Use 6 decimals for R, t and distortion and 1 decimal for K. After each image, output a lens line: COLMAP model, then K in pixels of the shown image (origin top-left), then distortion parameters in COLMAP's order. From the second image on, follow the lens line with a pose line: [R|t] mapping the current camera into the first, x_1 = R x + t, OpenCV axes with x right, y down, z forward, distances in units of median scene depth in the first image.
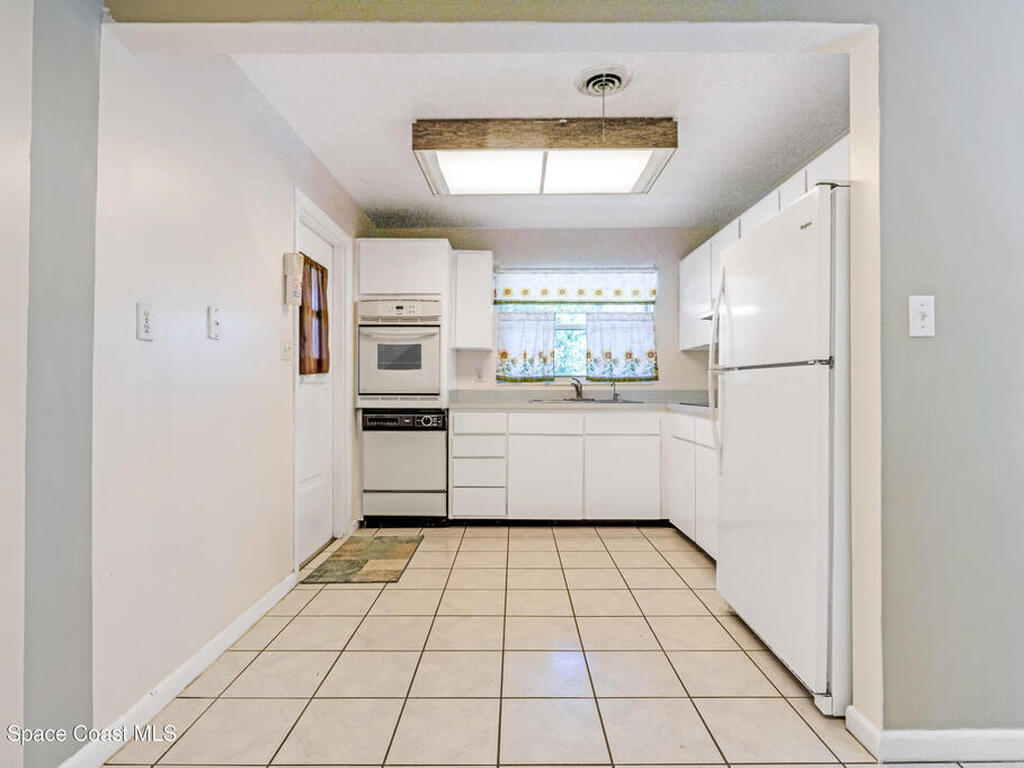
lens RADIAL K [[535.5, 0, 517.6], [0, 535.5, 384.3], [0, 0, 1]] dist [-0.004002, 0.000687]
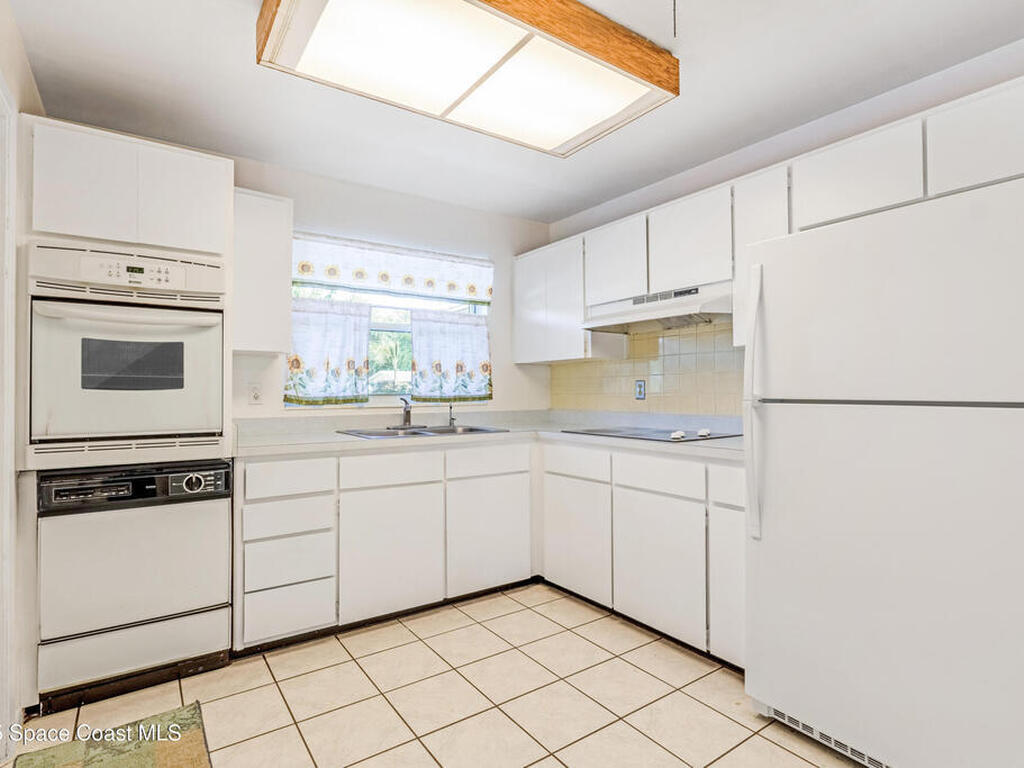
lens RADIAL K [[535.5, 0, 506.7], [0, 535.5, 384.9], [0, 0, 1]] dist [-0.004002, 0.000687]
pose [[0.825372, 0.003122, 0.564581, -0.211840], [0.000616, 0.999979, -0.006429, -0.028153], [-0.564590, 0.005654, 0.825352, 0.365636]]
